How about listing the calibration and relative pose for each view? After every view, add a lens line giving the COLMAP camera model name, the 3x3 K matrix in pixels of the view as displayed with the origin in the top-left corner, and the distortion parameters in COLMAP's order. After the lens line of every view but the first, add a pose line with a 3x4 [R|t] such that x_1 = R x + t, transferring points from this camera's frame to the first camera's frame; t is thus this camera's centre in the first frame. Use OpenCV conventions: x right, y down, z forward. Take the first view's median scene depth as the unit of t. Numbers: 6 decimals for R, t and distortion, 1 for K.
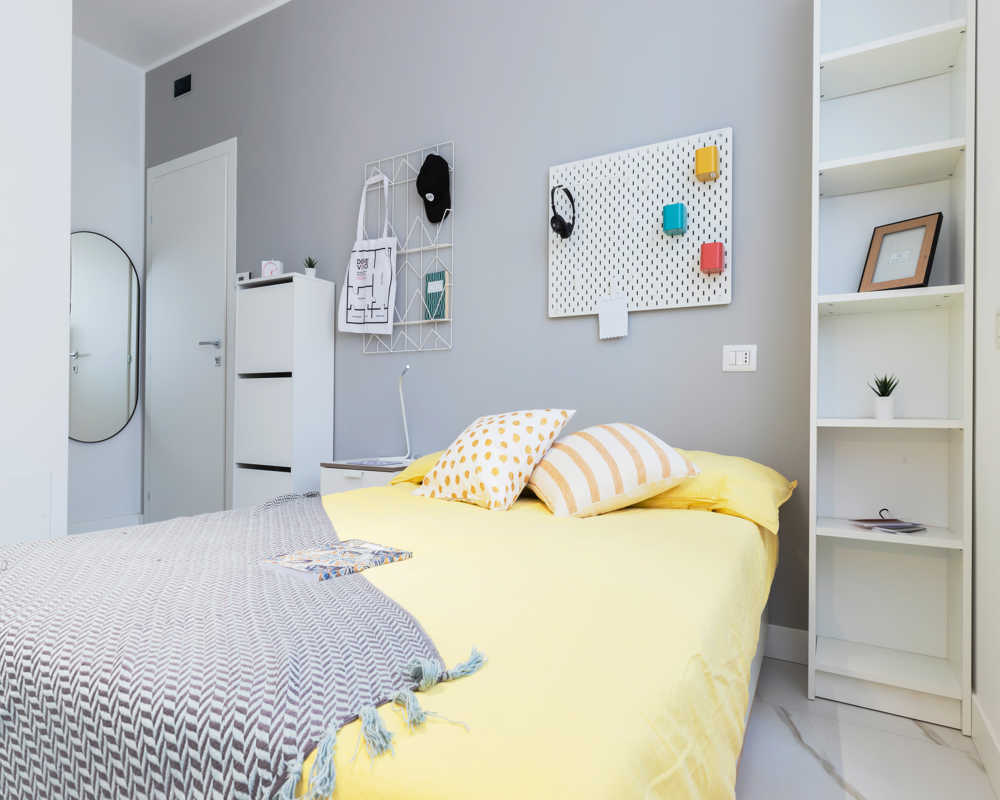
lens RADIAL K [[579.5, 0, 500.0], [0, 579.5, 406.9], [0, 0, 1]] dist [0.001796, -0.001410]
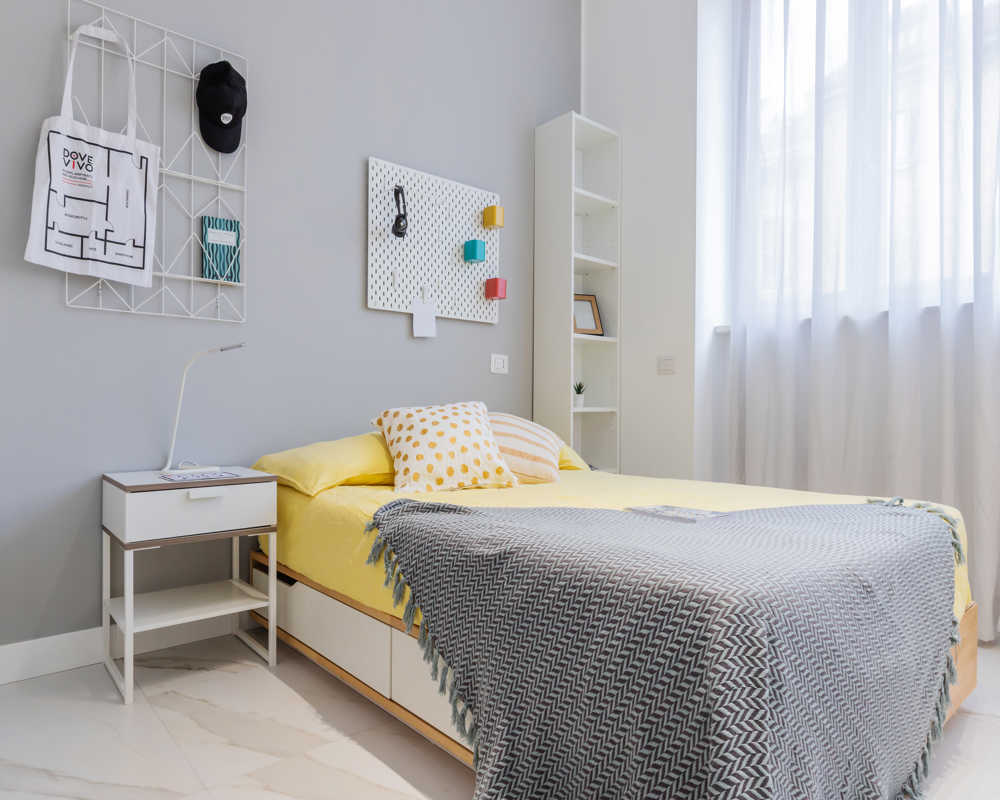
lens RADIAL K [[609.9, 0, 499.6], [0, 609.9, 402.4], [0, 0, 1]] dist [-0.001322, 0.000217]
pose [[0.344603, 0.000158, 0.938748, -0.874024], [-0.010515, 0.999938, 0.003692, 0.001428], [-0.938689, -0.011143, 0.344584, 0.457116]]
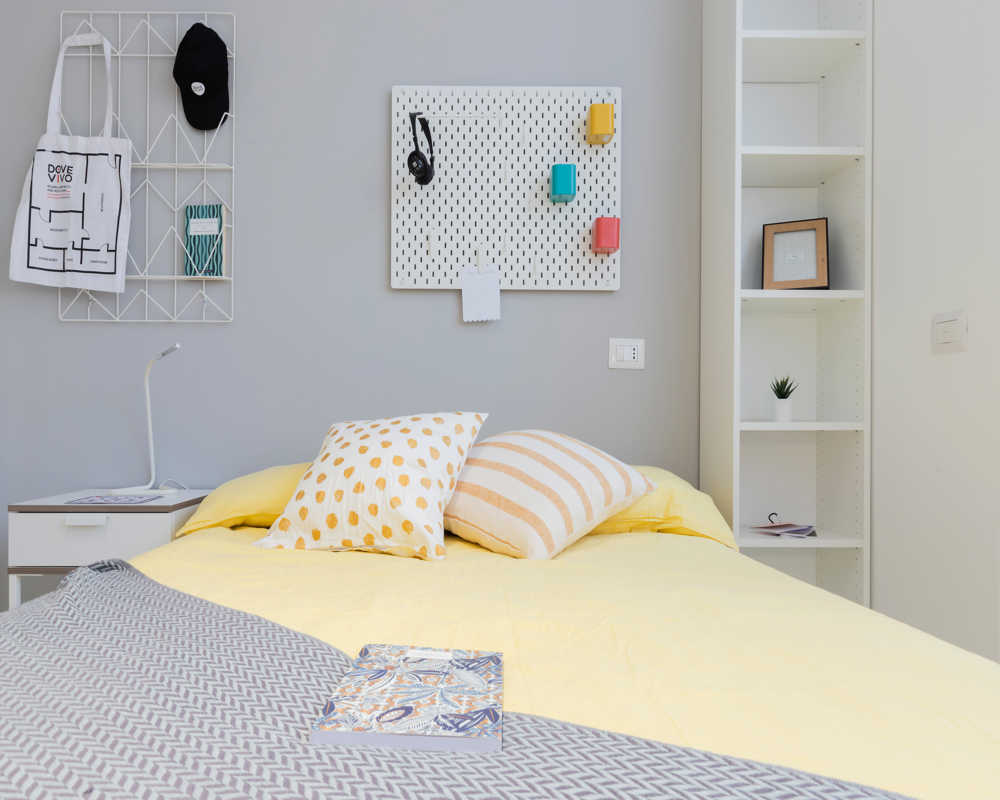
lens RADIAL K [[671.2, 0, 469.7], [0, 671.2, 409.9], [0, 0, 1]] dist [0.010428, -0.007898]
pose [[0.866476, 0.000392, 0.499218, -0.276498], [-0.001947, 0.999995, 0.002593, -0.000902], [-0.499215, -0.003219, 0.866472, 0.217394]]
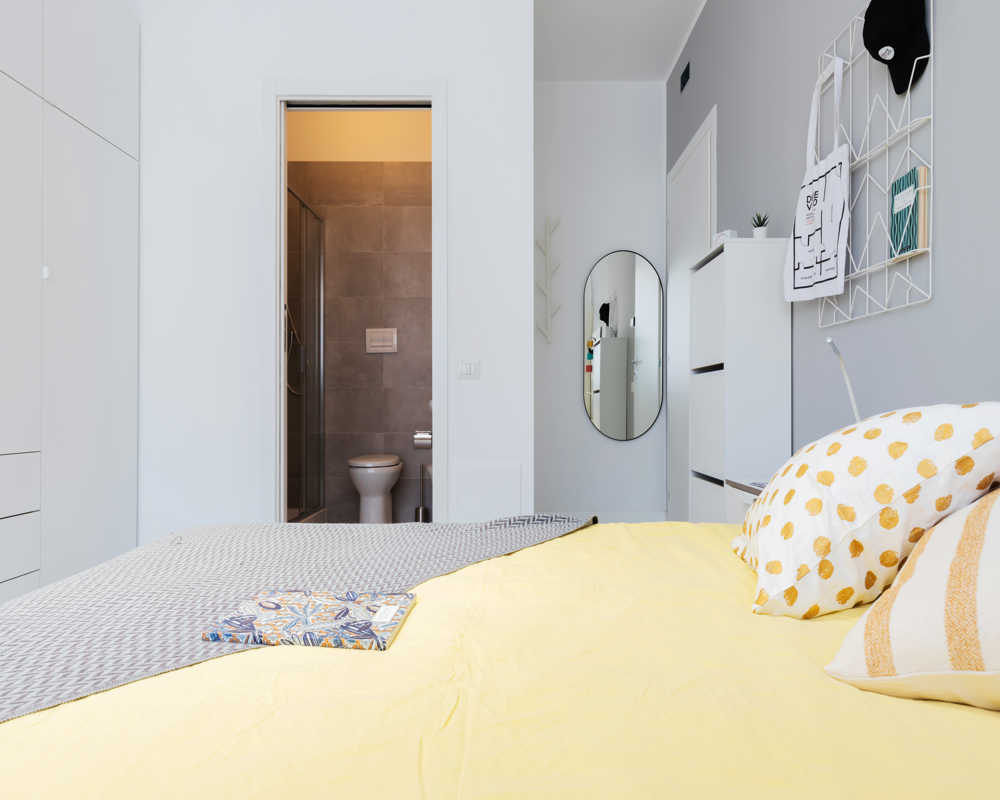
lens RADIAL K [[579.5, 0, 514.6], [0, 579.5, 409.9], [0, 0, 1]] dist [0.001796, -0.001410]
pose [[0.503948, -0.008953, -0.863687, 0.235062], [0.012063, 0.999922, -0.003327, 0.005521], [0.863649, -0.008742, 0.504017, 0.425259]]
